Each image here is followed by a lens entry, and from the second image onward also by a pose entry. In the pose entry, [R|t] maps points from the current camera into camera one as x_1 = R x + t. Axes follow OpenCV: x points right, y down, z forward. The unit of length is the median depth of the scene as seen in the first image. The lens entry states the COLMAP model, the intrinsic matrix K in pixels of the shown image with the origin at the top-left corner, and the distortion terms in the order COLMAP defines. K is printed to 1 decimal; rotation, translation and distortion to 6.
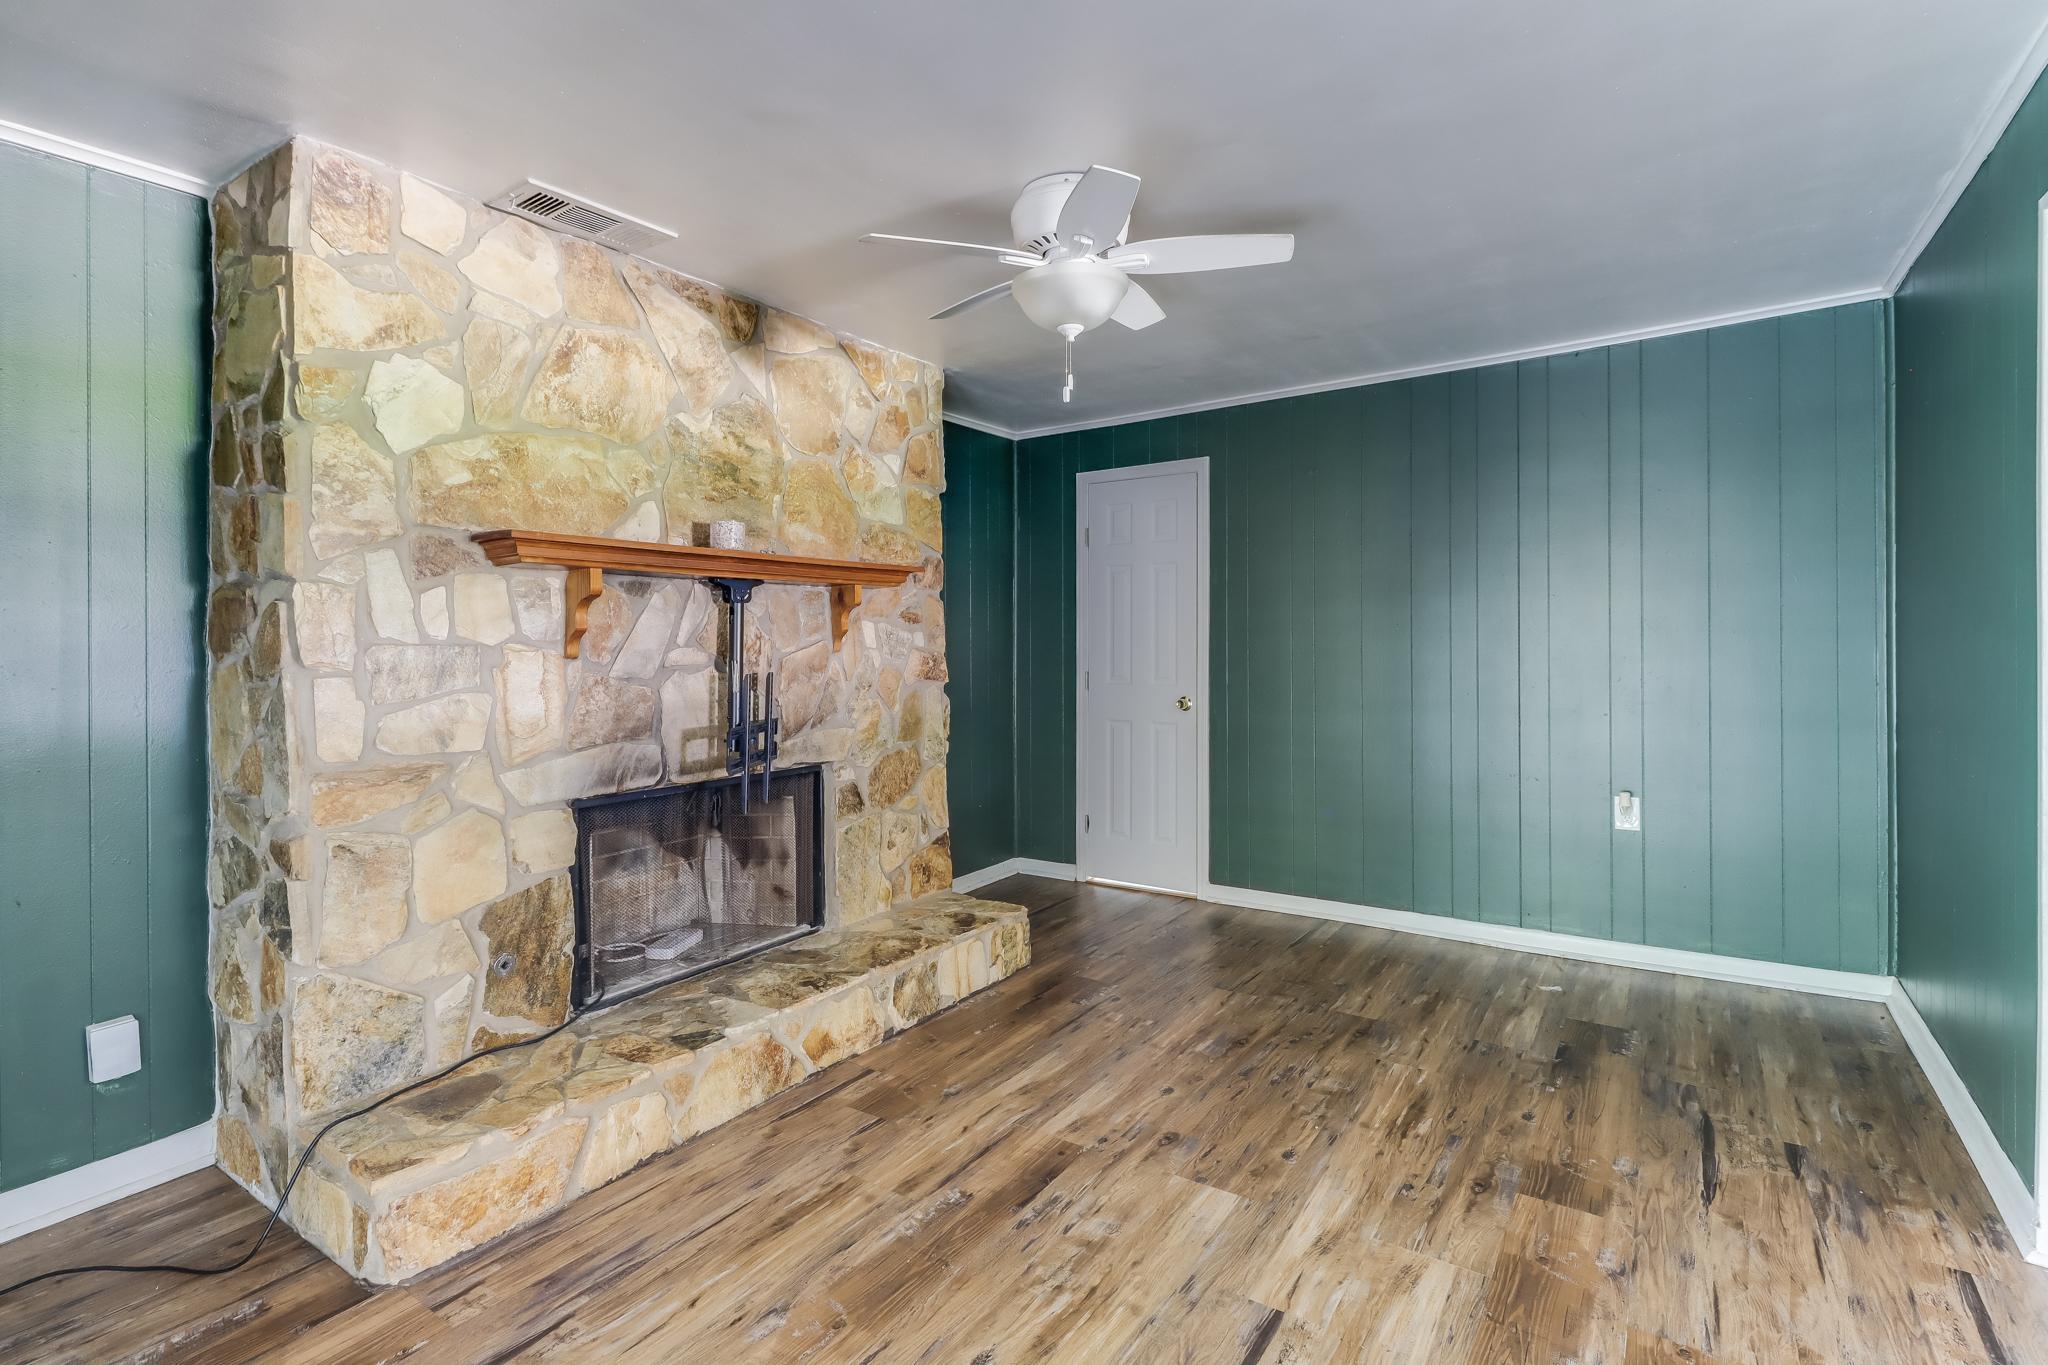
lens RADIAL K [[955.9, 0, 1024.3], [0, 955.9, 634.5], [0, 0, 1]] dist [-0.000109, 0.000011]
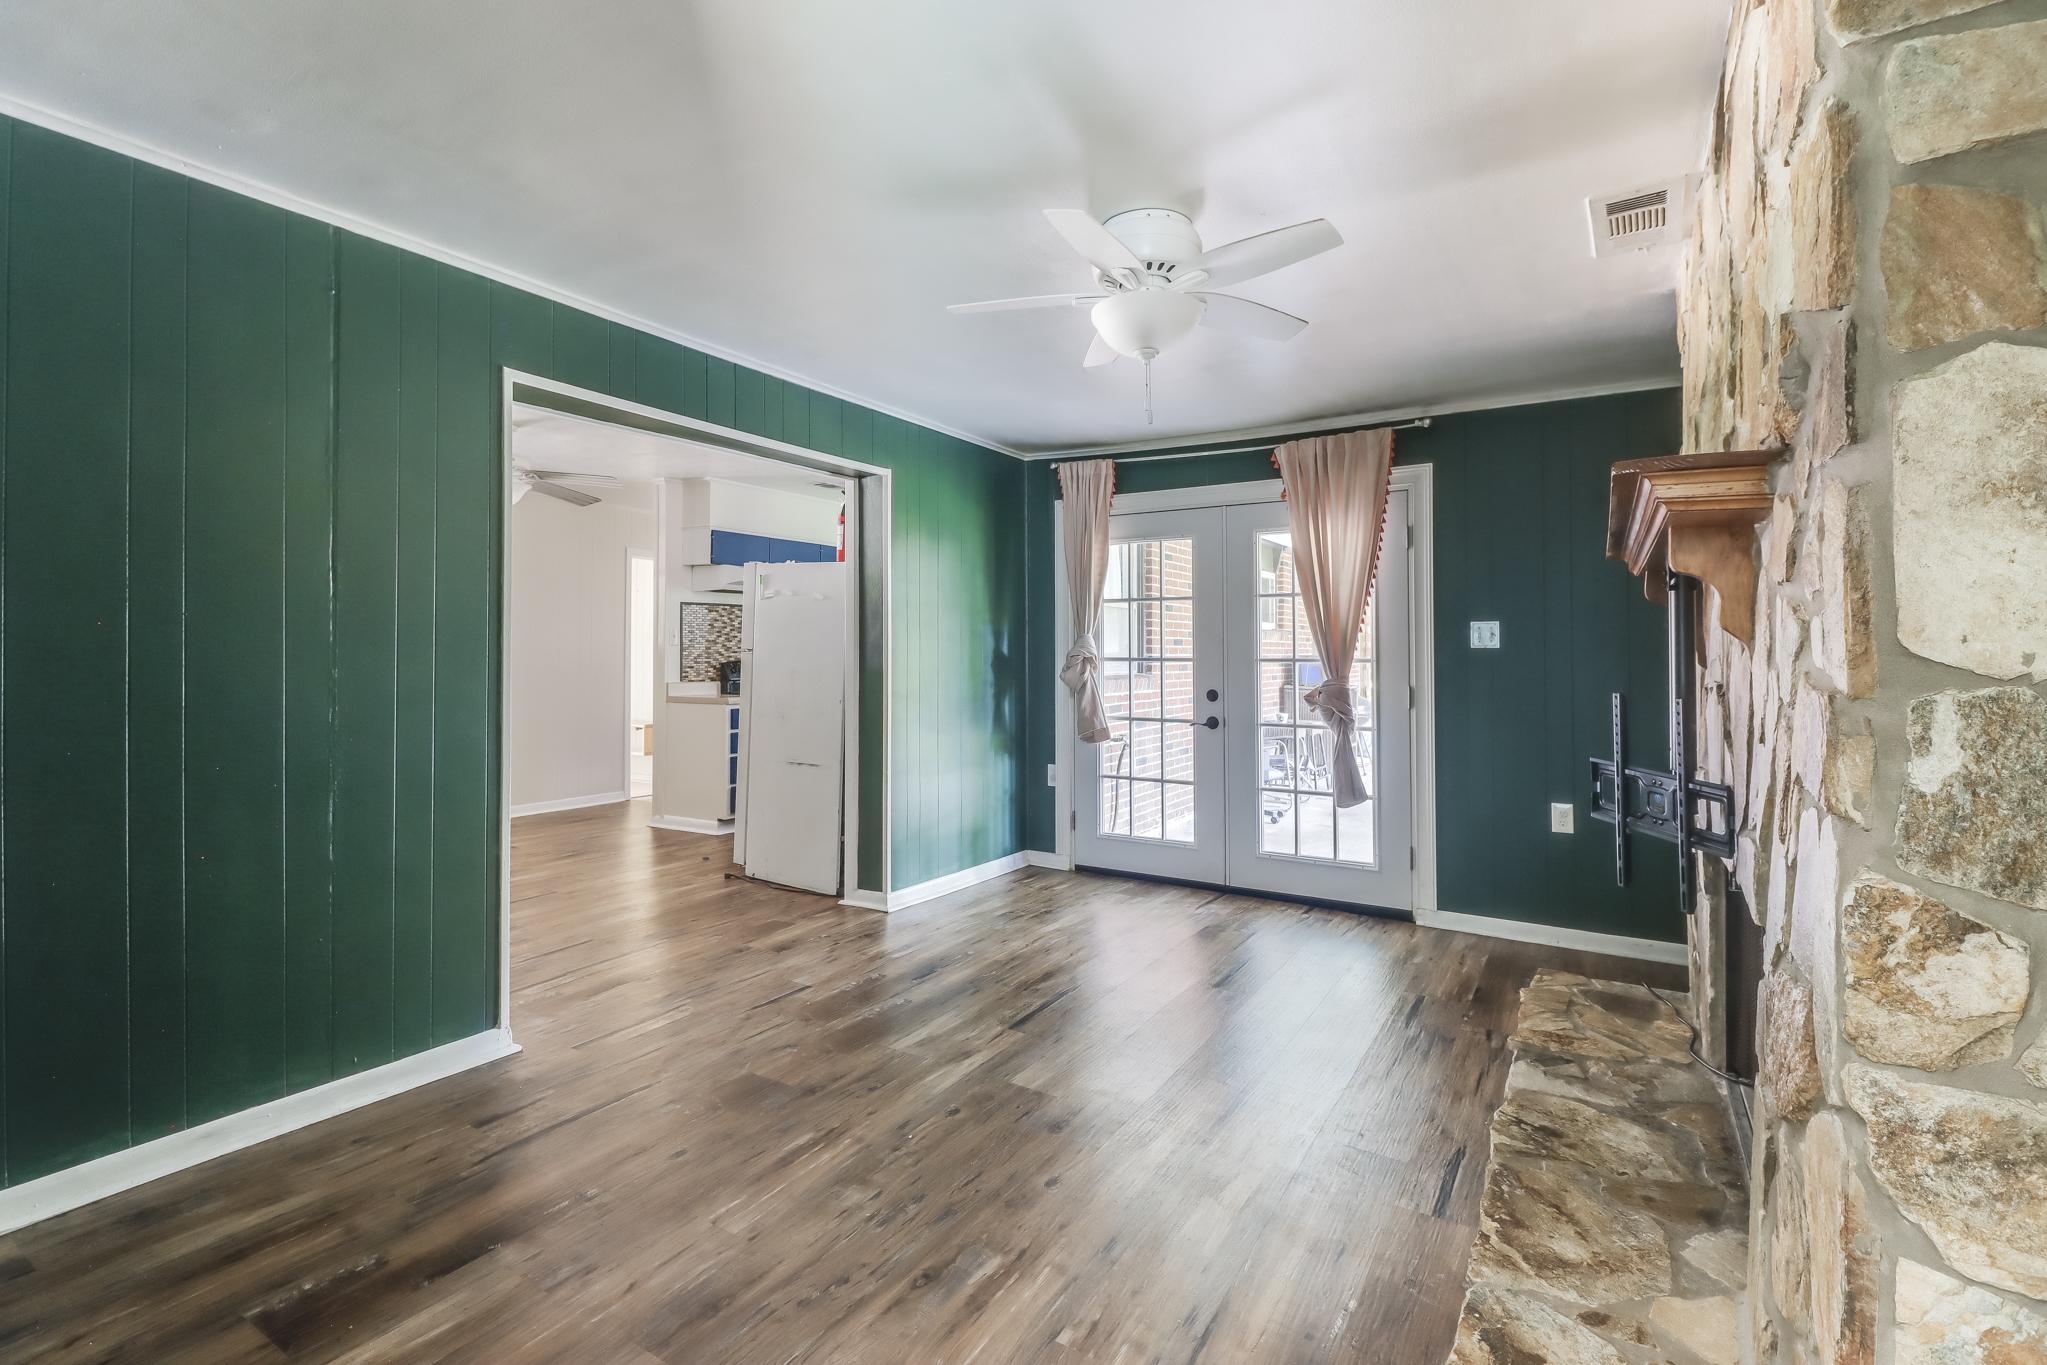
lens RADIAL K [[949.4, 0, 1022.8], [0, 949.4, 645.3], [0, 0, 1]] dist [-0.000304, -0.000051]
pose [[-0.999059, 0.003102, -0.043260, 0.208906], [0.003550, 0.999941, -0.010277, 0.010386], [0.043226, -0.010421, -0.999011, 1.824251]]
